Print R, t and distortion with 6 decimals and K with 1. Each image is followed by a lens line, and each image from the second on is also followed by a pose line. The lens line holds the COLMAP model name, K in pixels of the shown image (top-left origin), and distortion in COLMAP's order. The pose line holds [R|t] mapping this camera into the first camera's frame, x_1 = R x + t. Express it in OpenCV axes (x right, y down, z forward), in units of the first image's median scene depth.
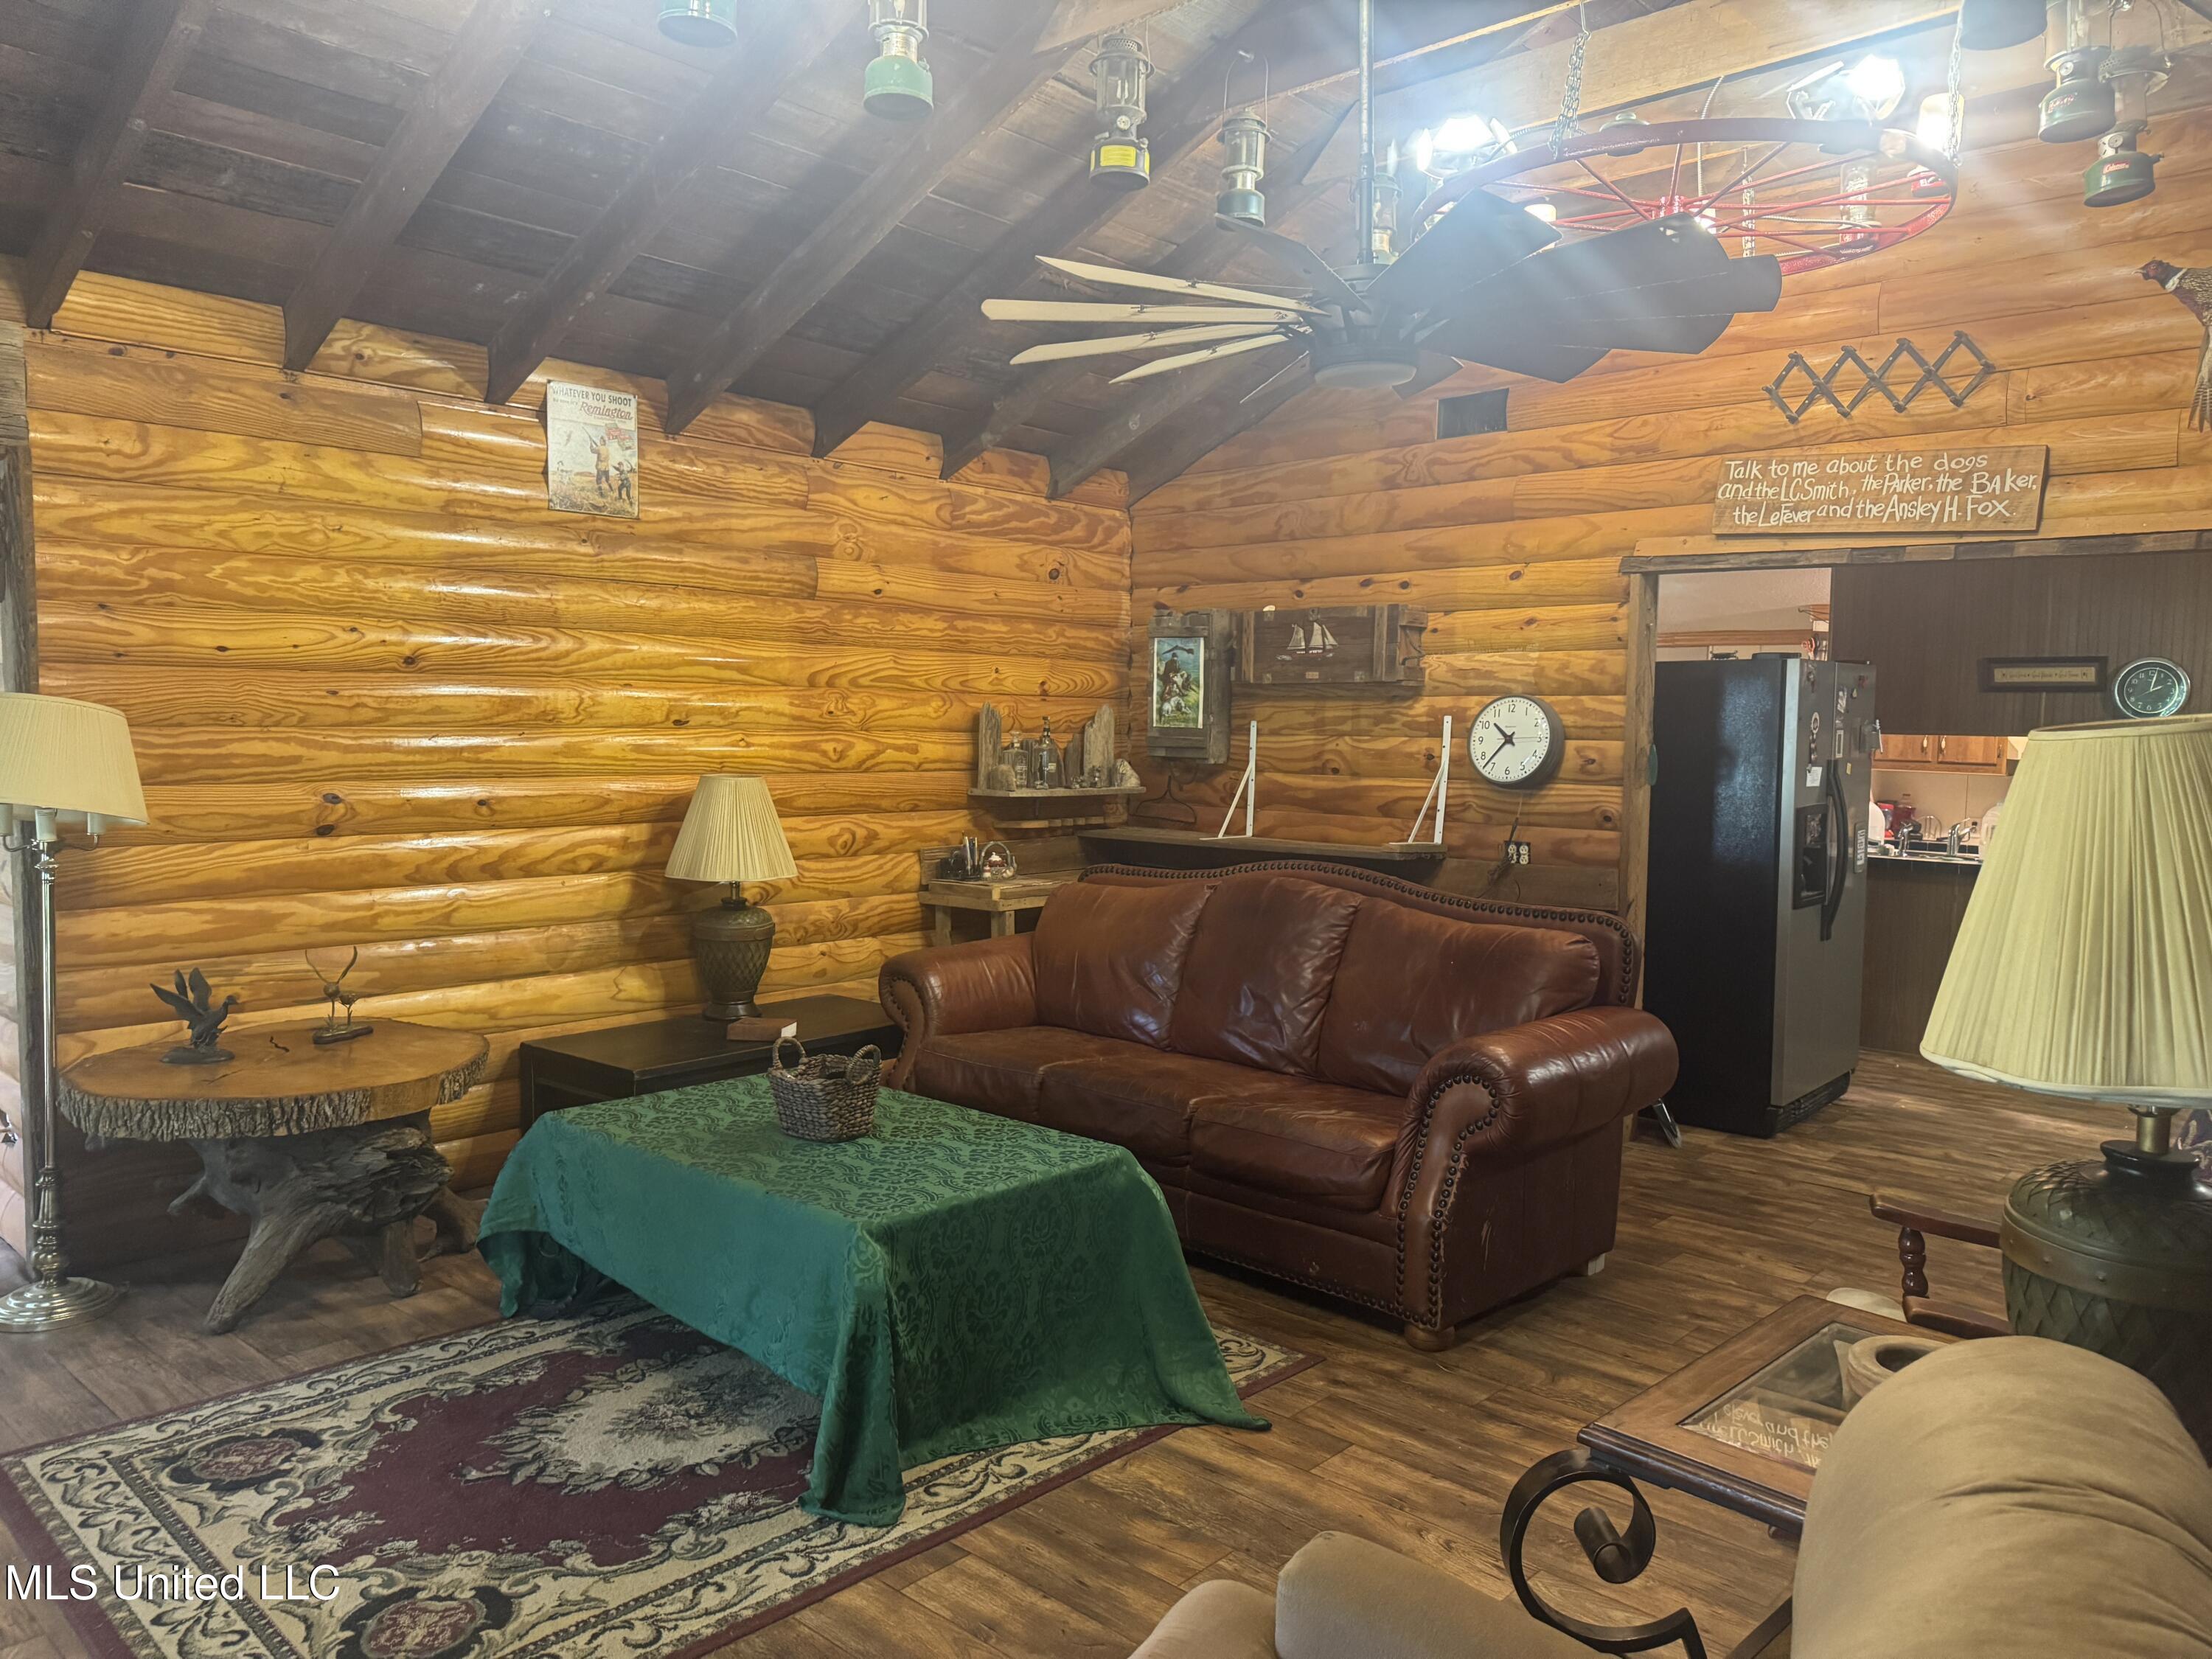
lens RADIAL K [[1562.9, 0, 1129.0], [0, 1562.9, 842.4], [0, 0, 1]] dist [0.078003, -0.094031]
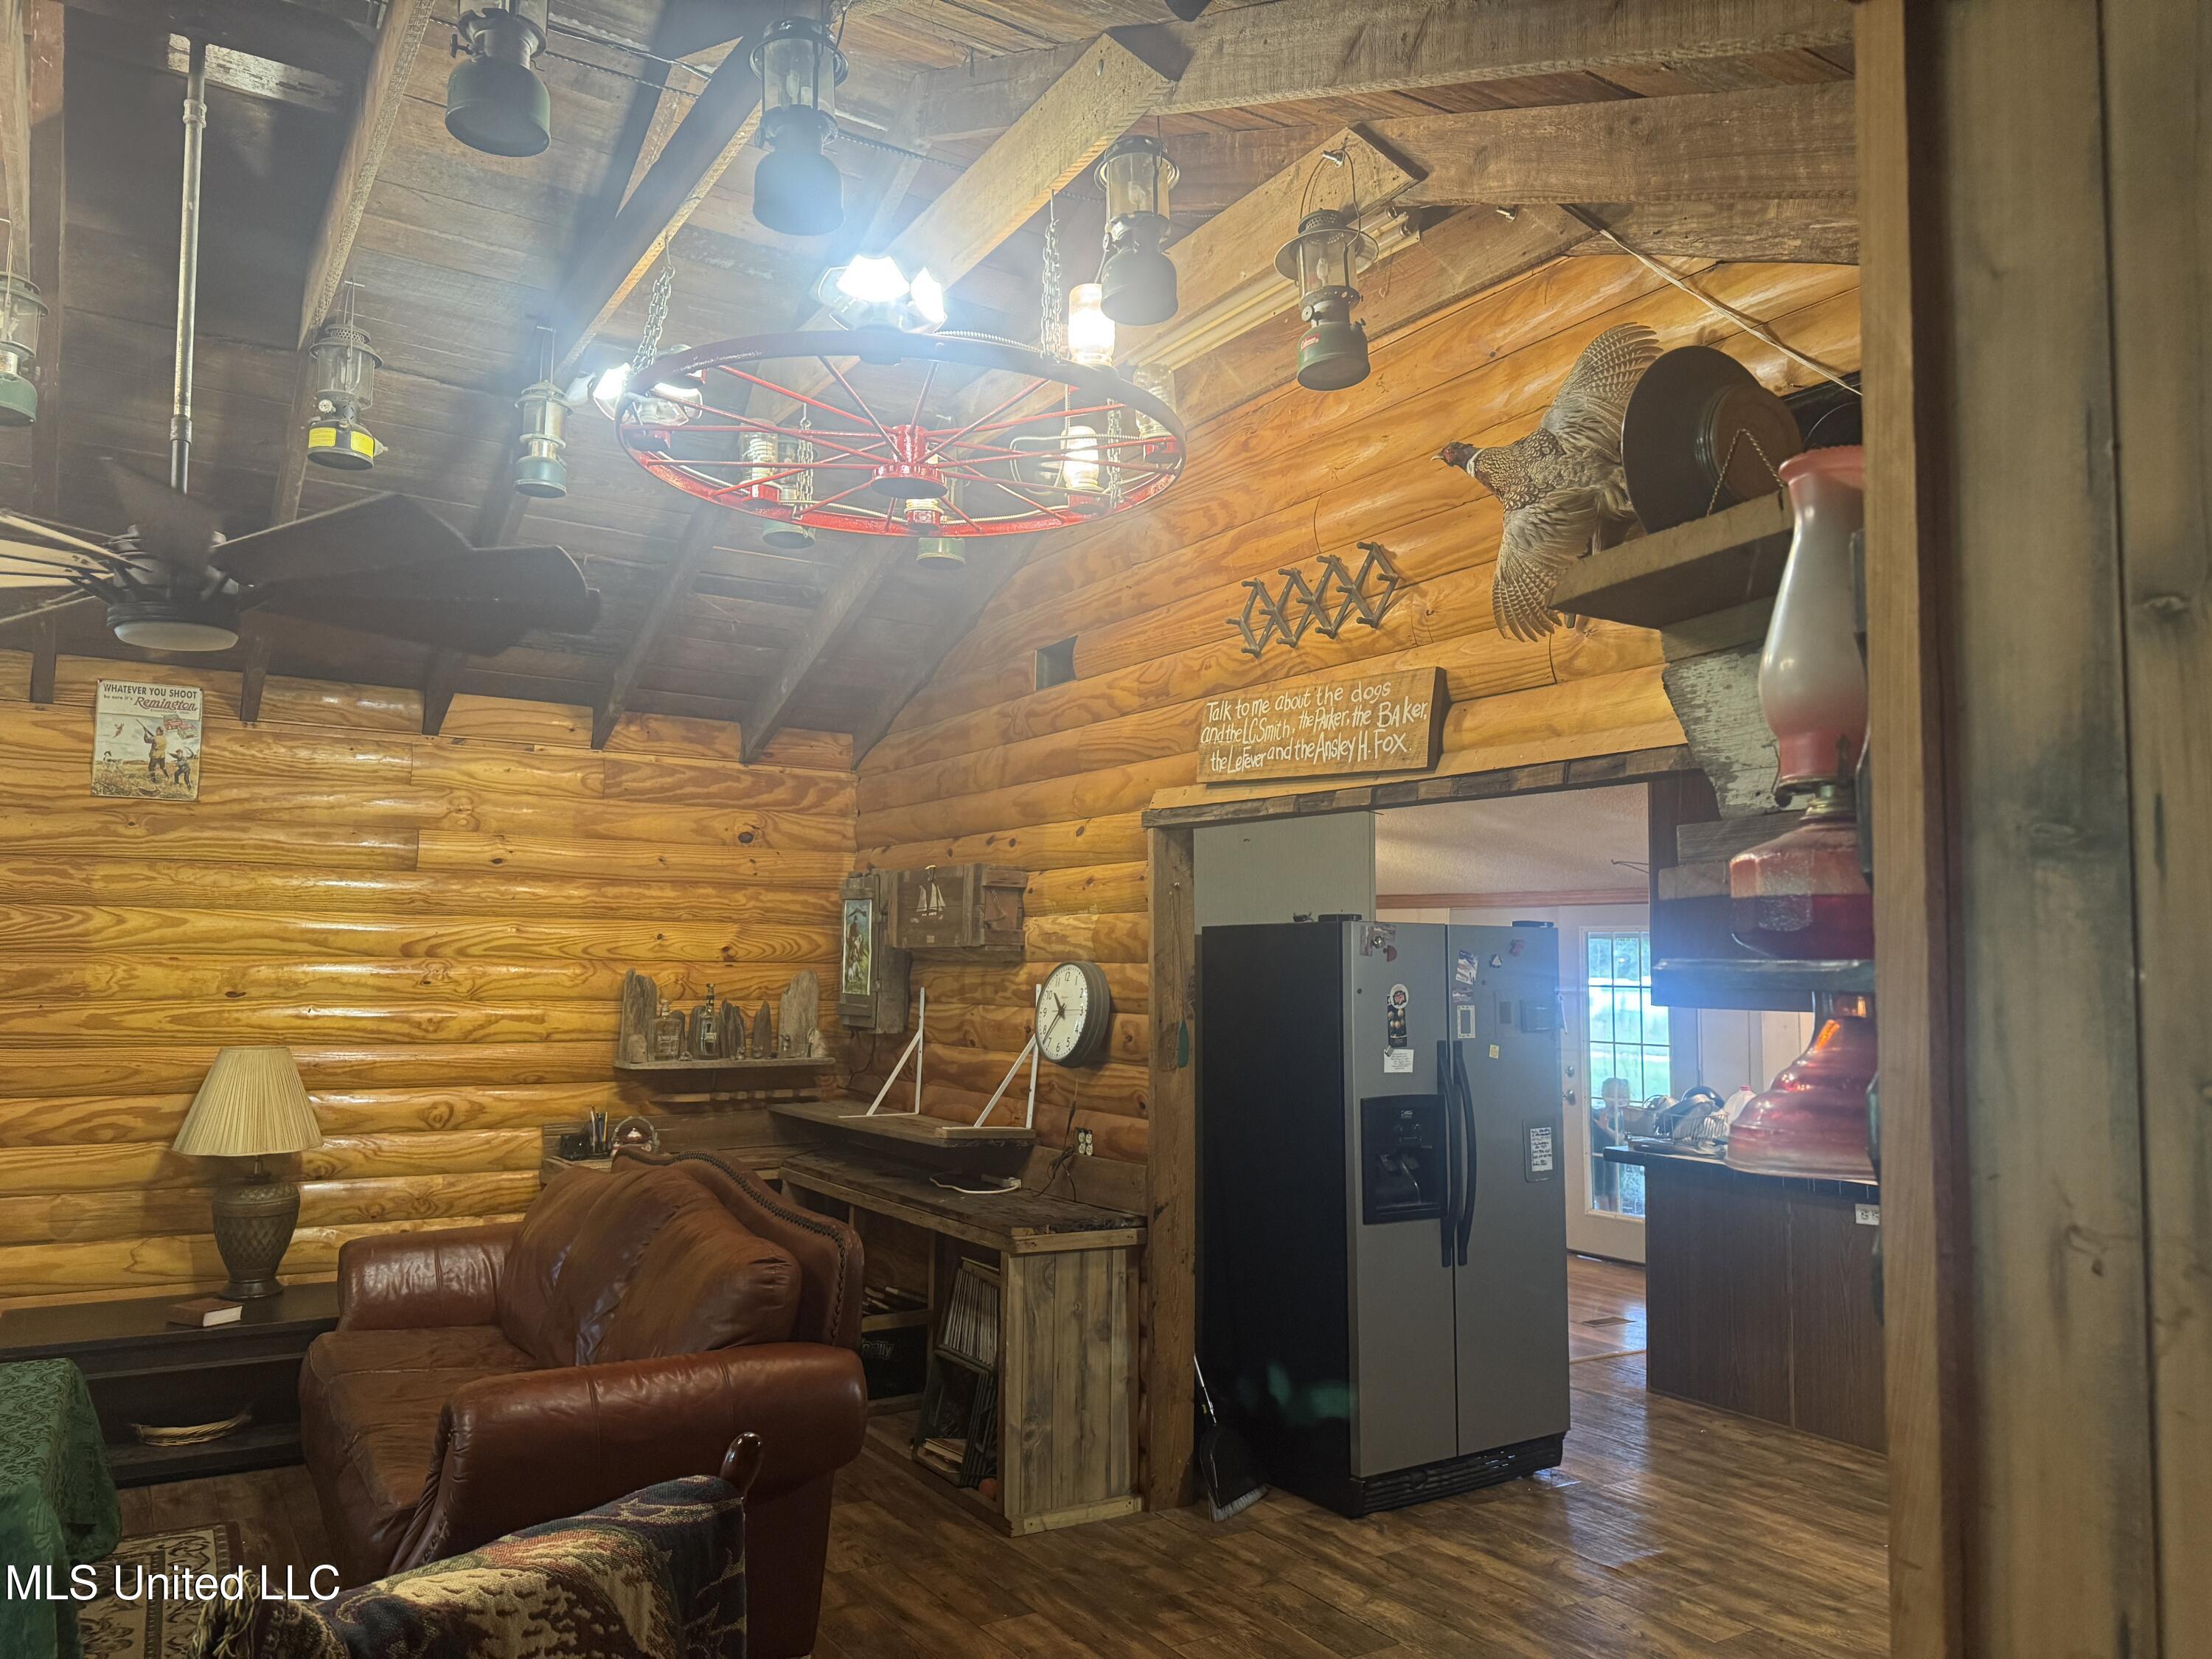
lens RADIAL K [[1562.9, 0, 1109.4], [0, 1562.9, 836.5], [0, 0, 1]] dist [0.078003, -0.094031]
pose [[0.962483, -0.024396, -0.270241, 0.565487], [-0.020507, 0.986561, -0.162100, -0.022881], [0.270564, 0.161560, 0.949049, 0.166555]]
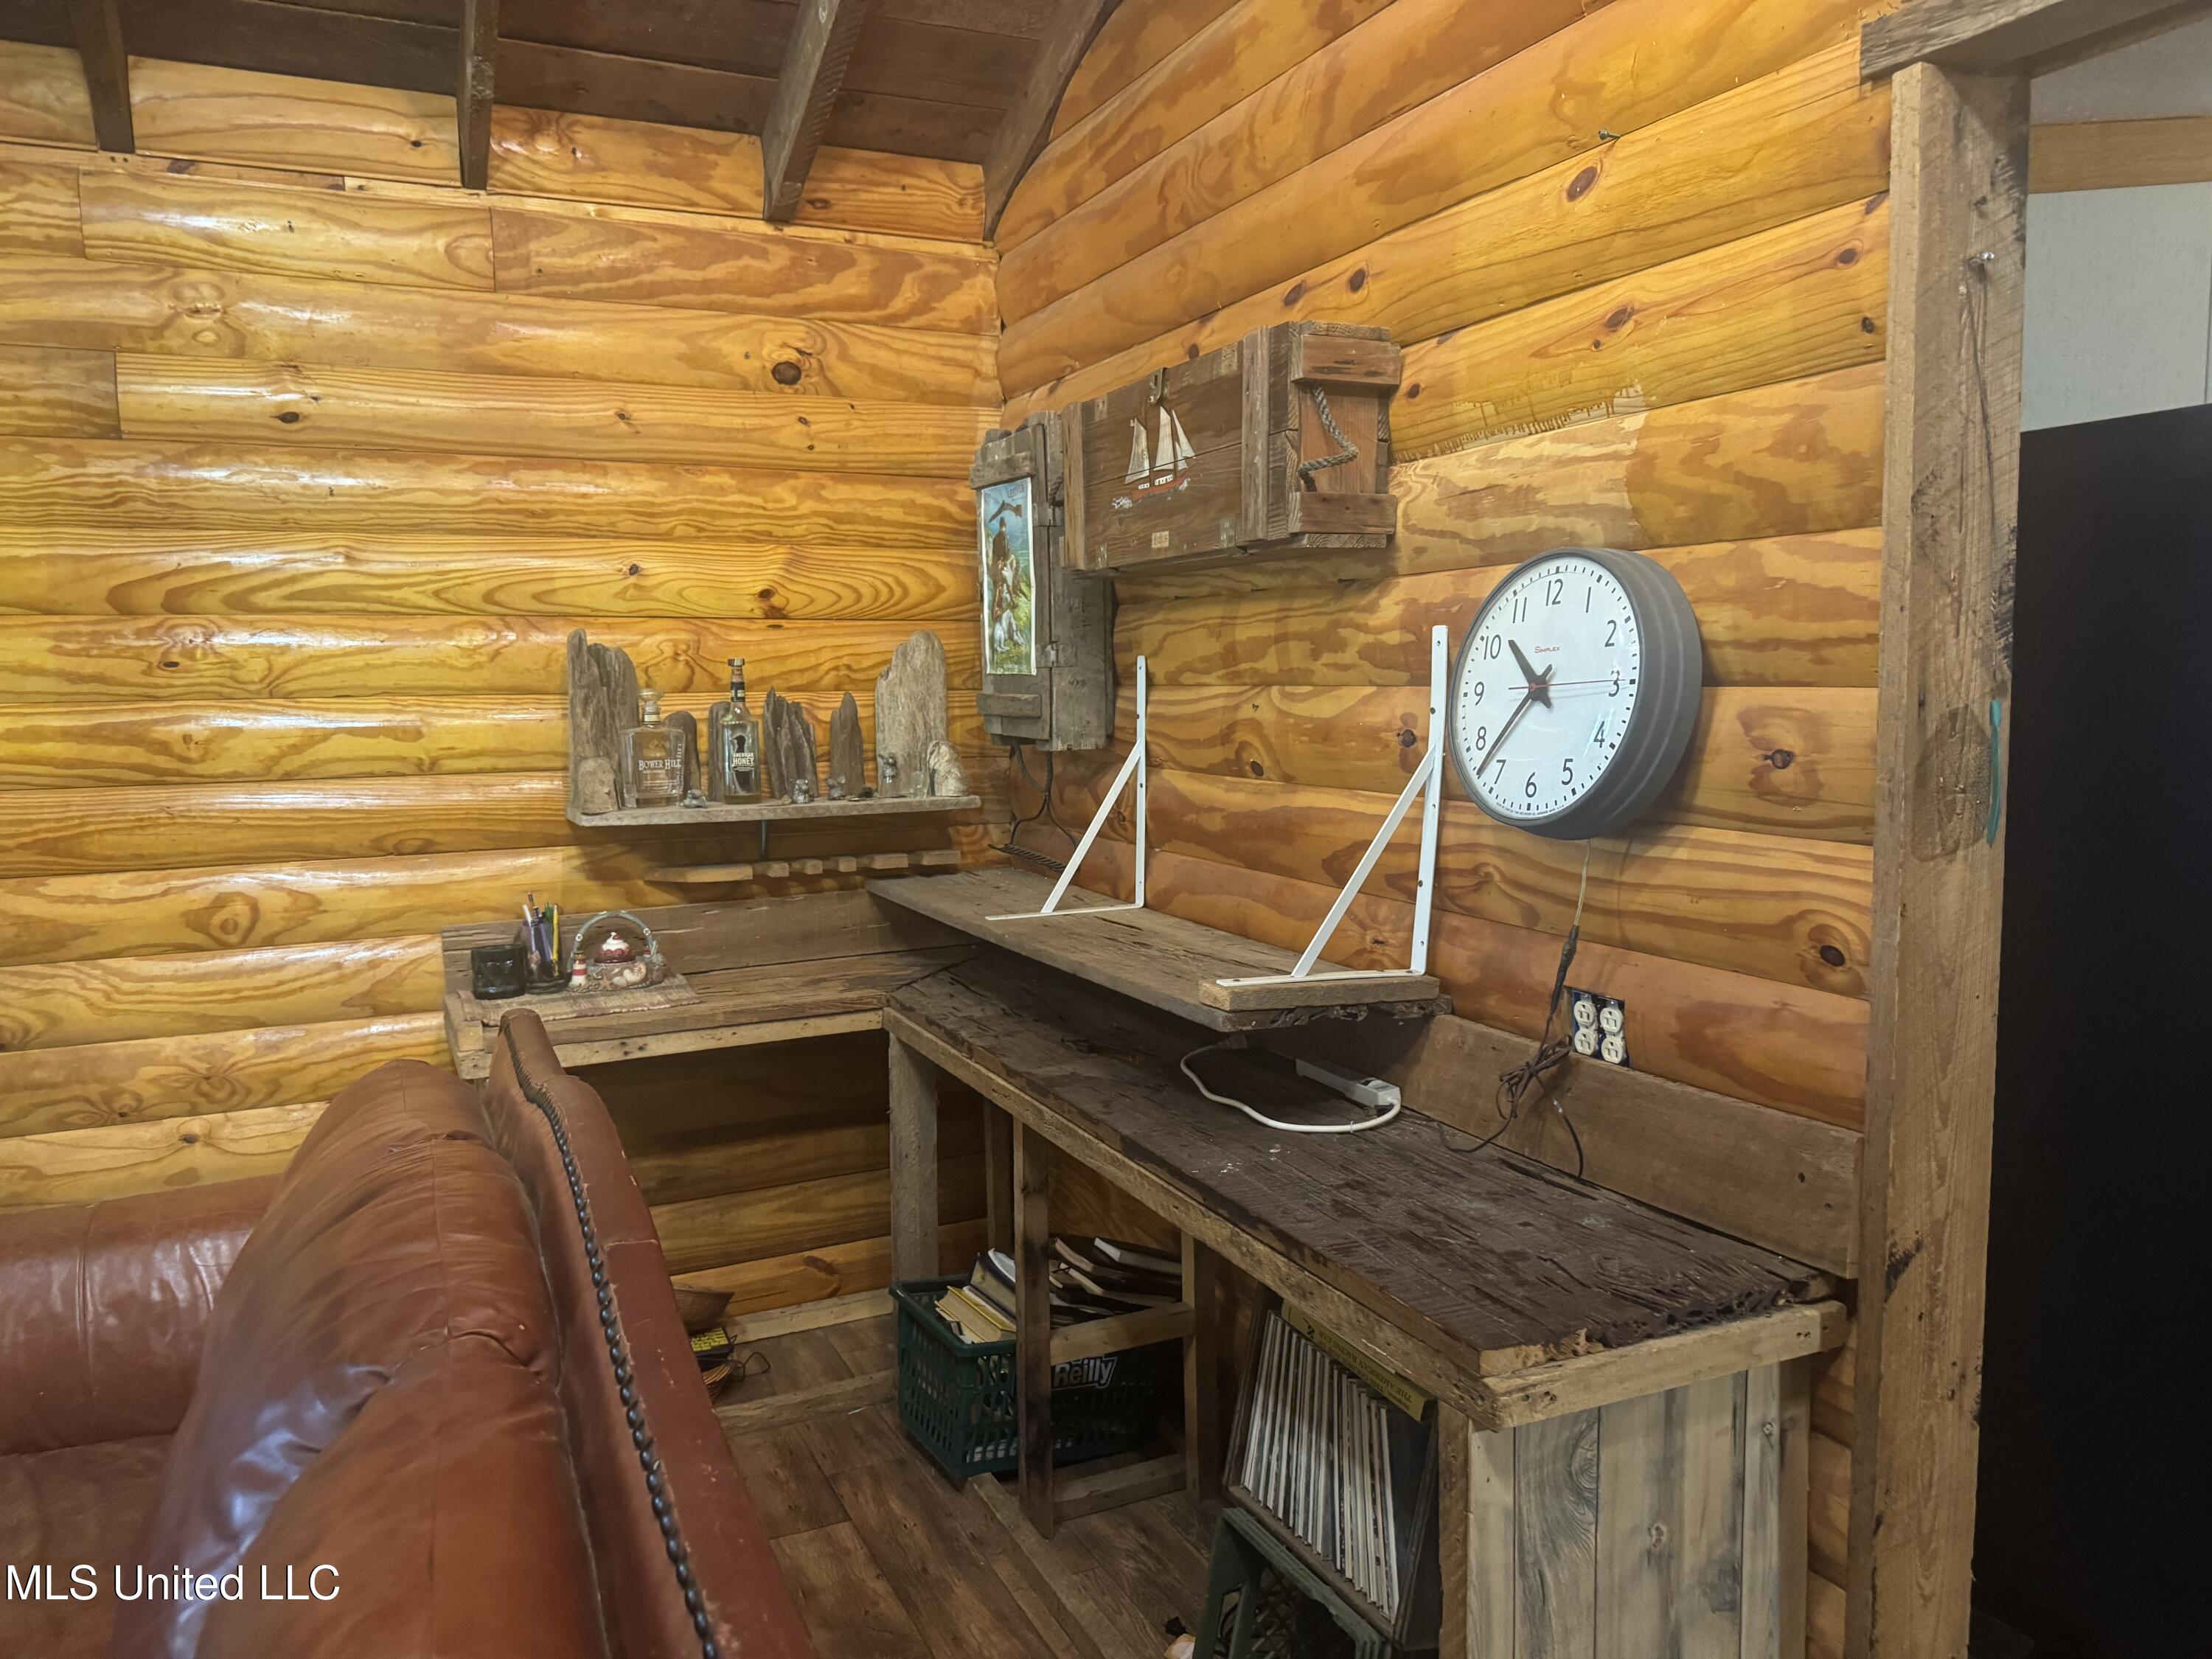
lens RADIAL K [[1562.9, 0, 1105.5], [0, 1562.9, 854.3], [0, 0, 1]] dist [0.078003, -0.094031]
pose [[0.923160, 0.017813, -0.384004, 0.315926], [-0.002491, 0.999182, 0.040359, -0.049144], [0.384409, -0.036302, 0.922449, 0.733406]]
